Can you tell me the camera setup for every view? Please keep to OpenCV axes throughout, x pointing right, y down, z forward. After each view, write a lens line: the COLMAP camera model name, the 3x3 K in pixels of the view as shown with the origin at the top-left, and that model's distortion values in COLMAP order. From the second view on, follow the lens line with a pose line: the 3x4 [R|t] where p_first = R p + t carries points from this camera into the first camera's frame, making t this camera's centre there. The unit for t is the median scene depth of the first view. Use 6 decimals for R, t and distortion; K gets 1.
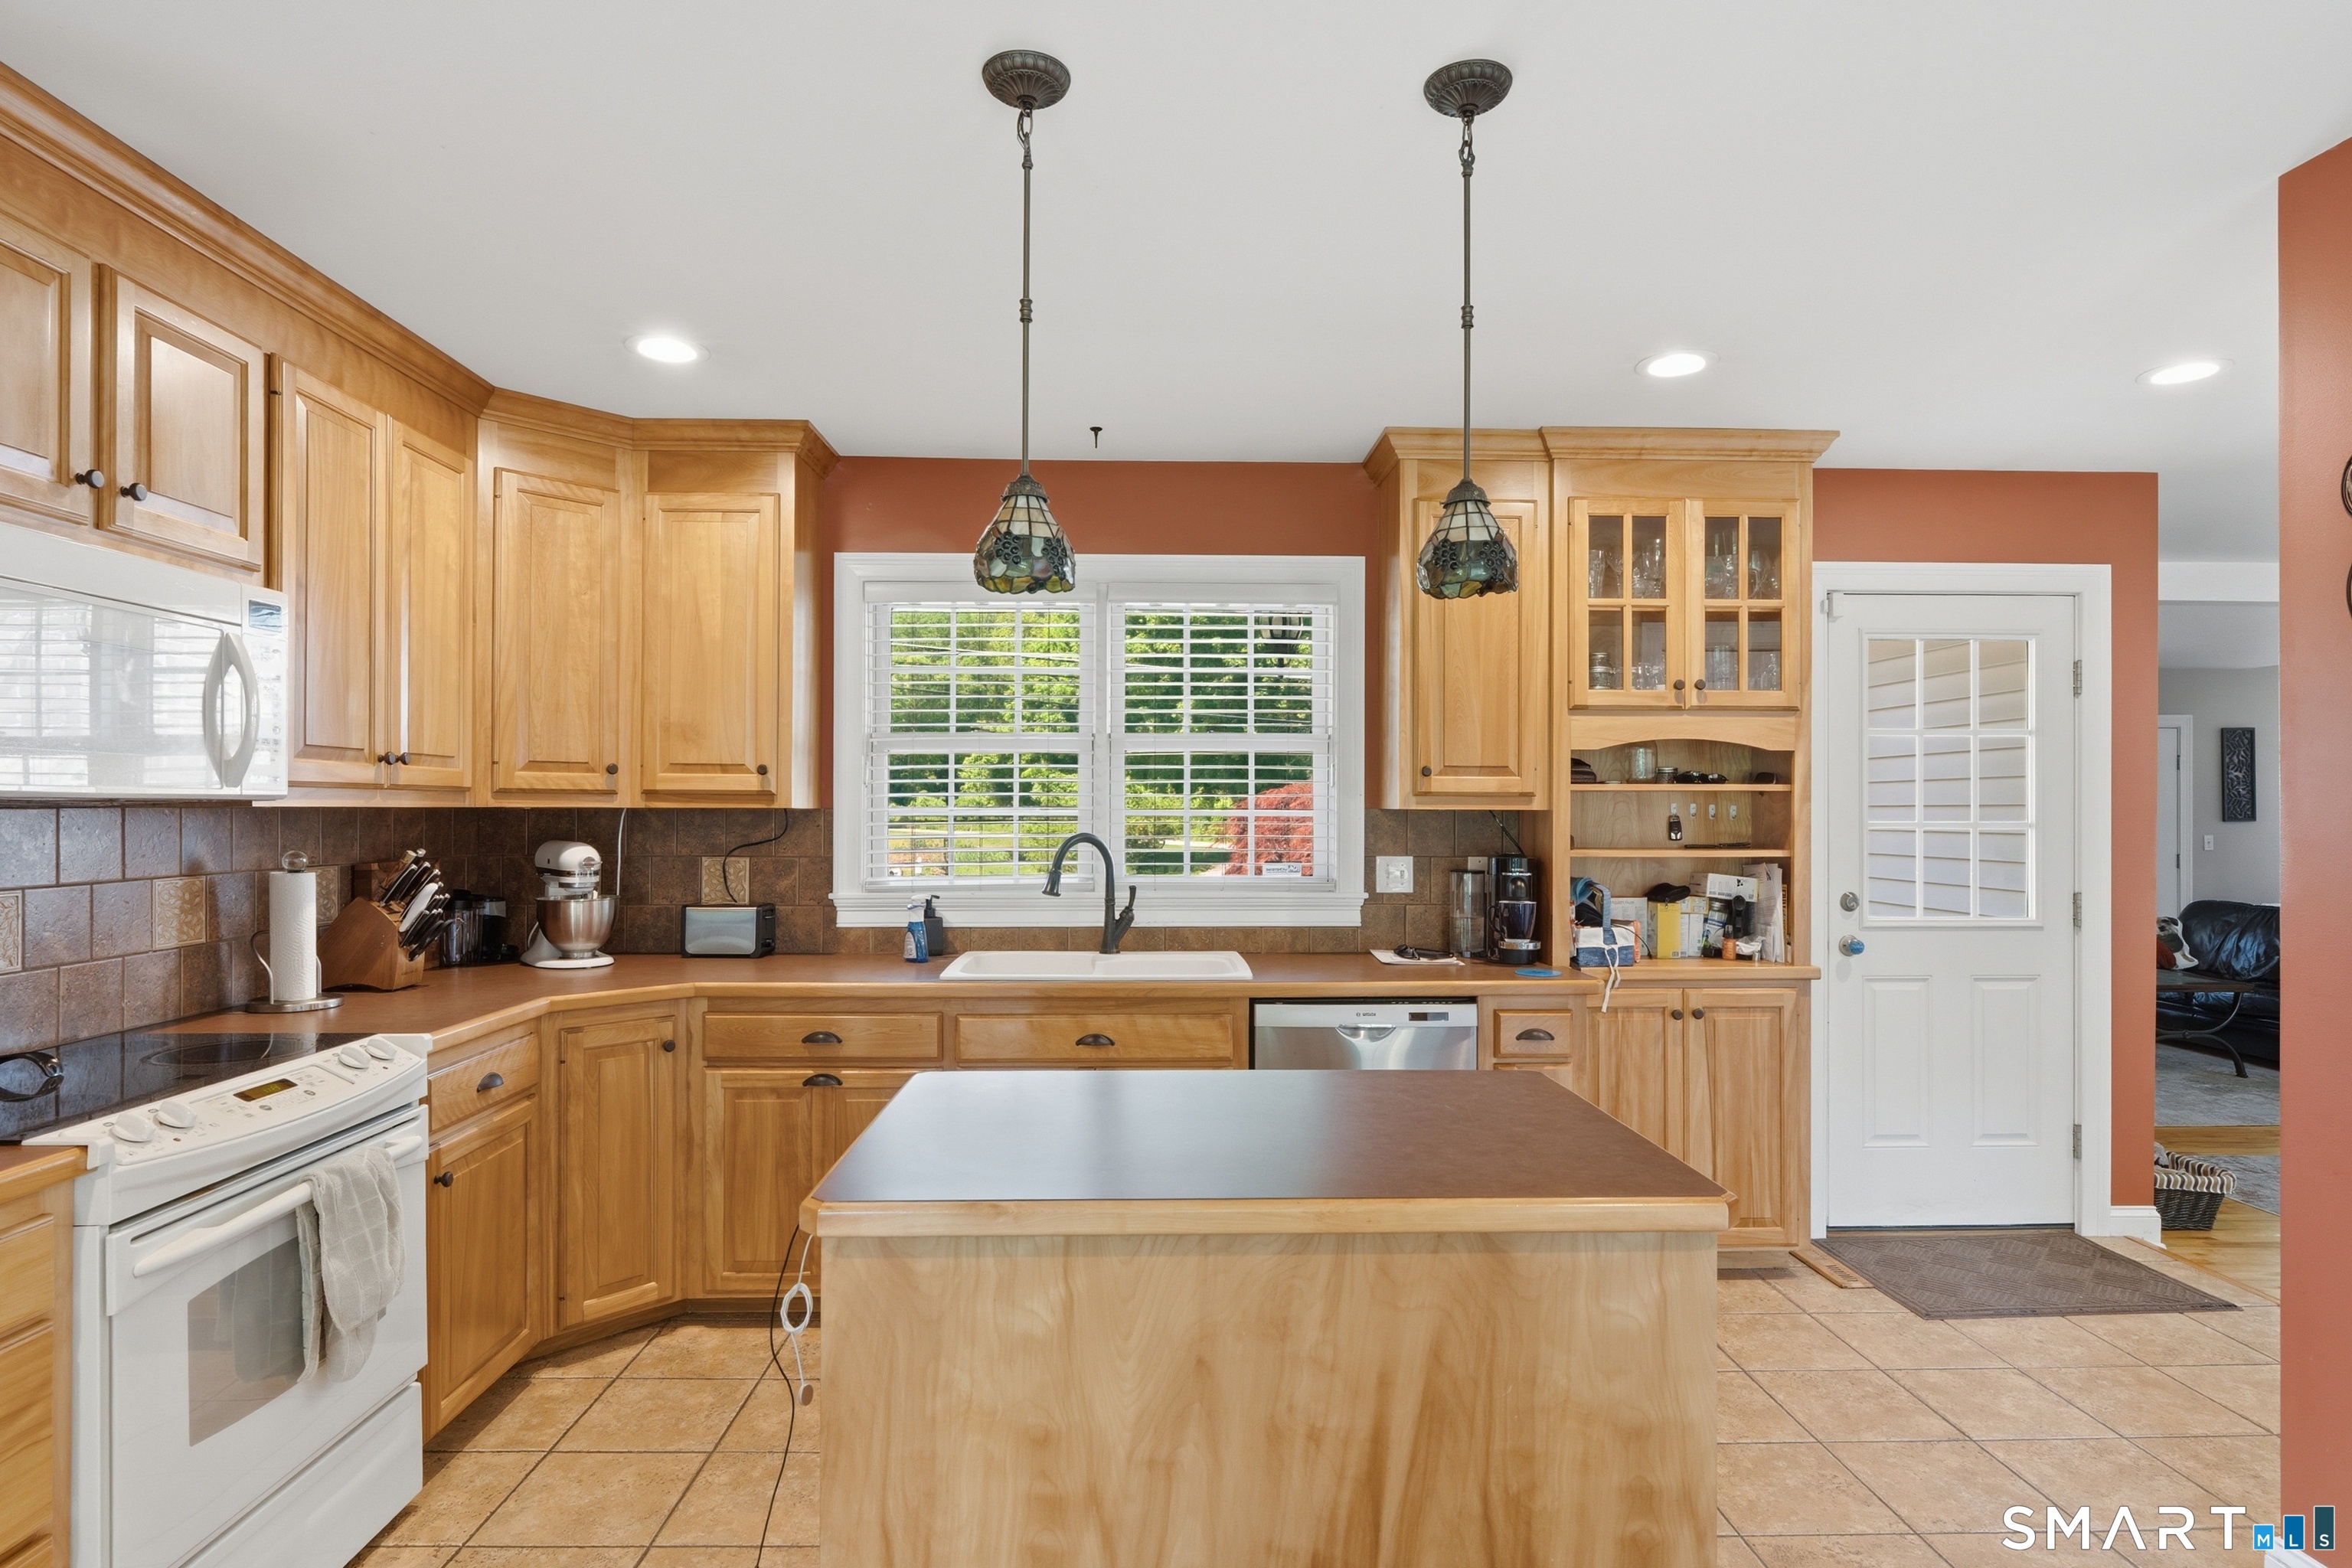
lens RADIAL K [[1249.7, 0, 1176.1], [0, 1249.7, 798.0], [0, 0, 1]] dist [-0.008812, -0.001054]
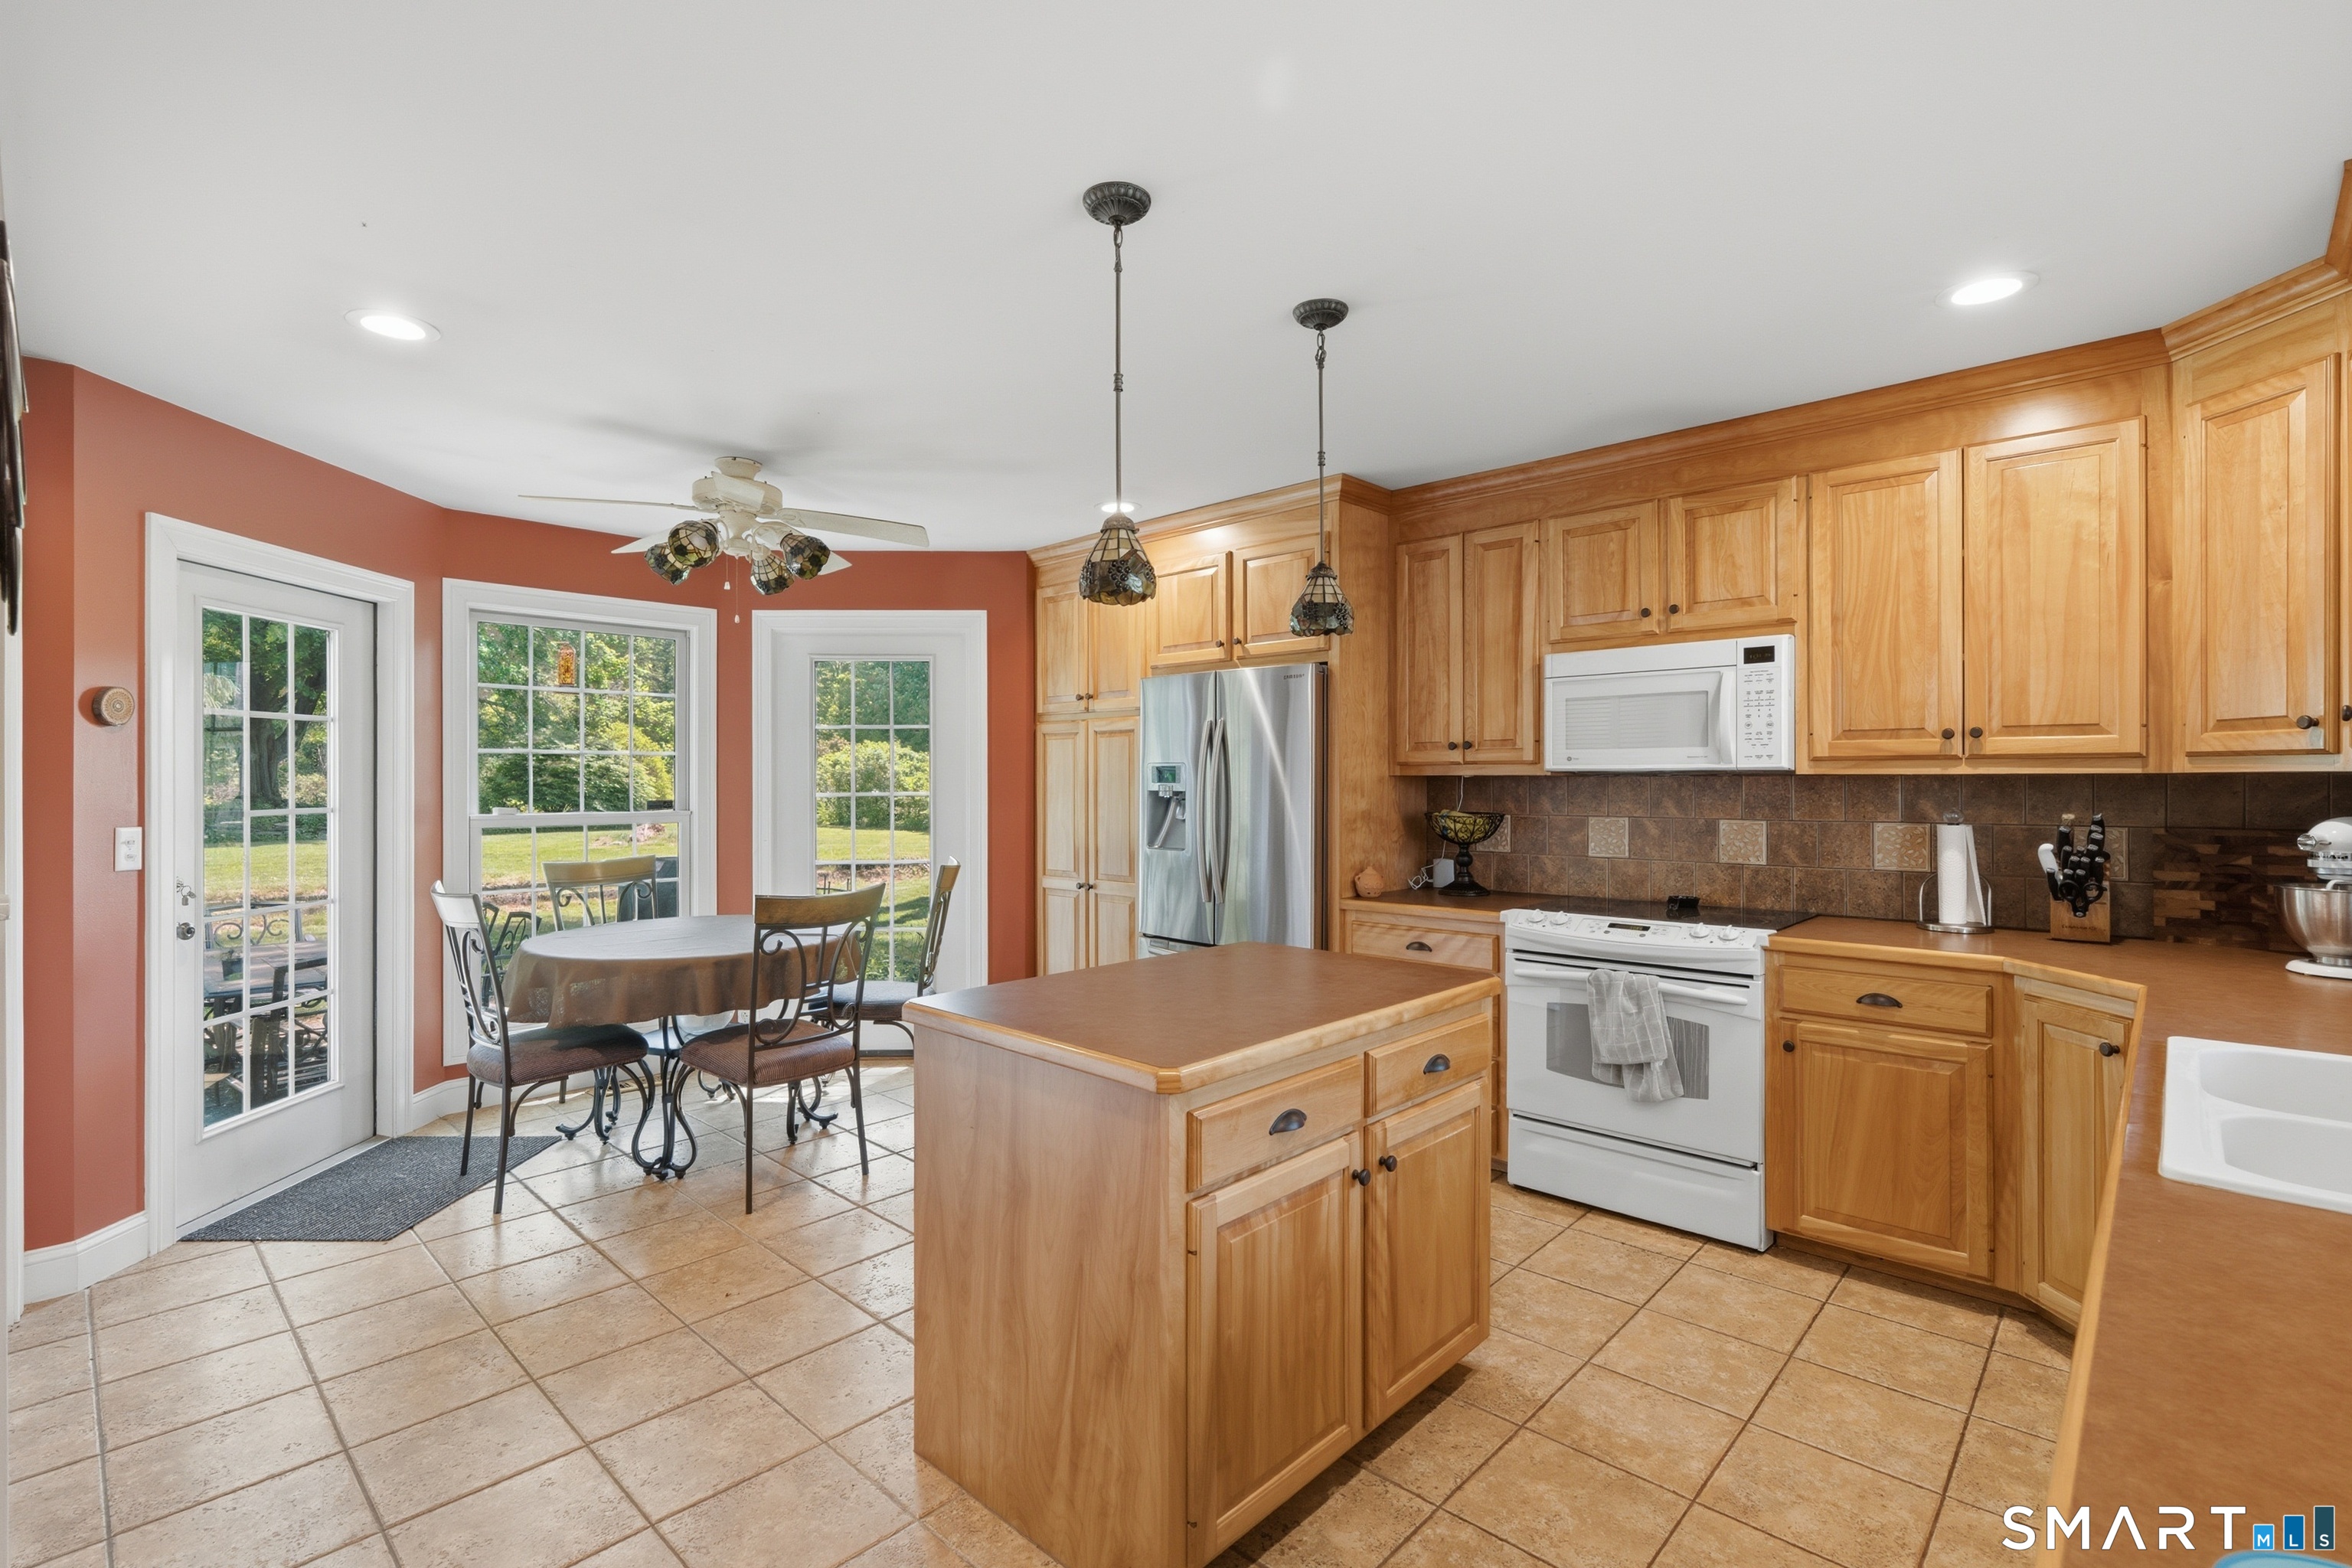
lens RADIAL K [[1077.2, 0, 1167.5], [0, 1077.2, 776.7], [0, 0, 1]] dist [-0.008970, 0.001402]
pose [[-0.718798, -0.004867, -0.695202, 0.542618], [0.005014, 0.999913, -0.012184, 0.016135], [0.695201, -0.012244, -0.718711, 1.030671]]
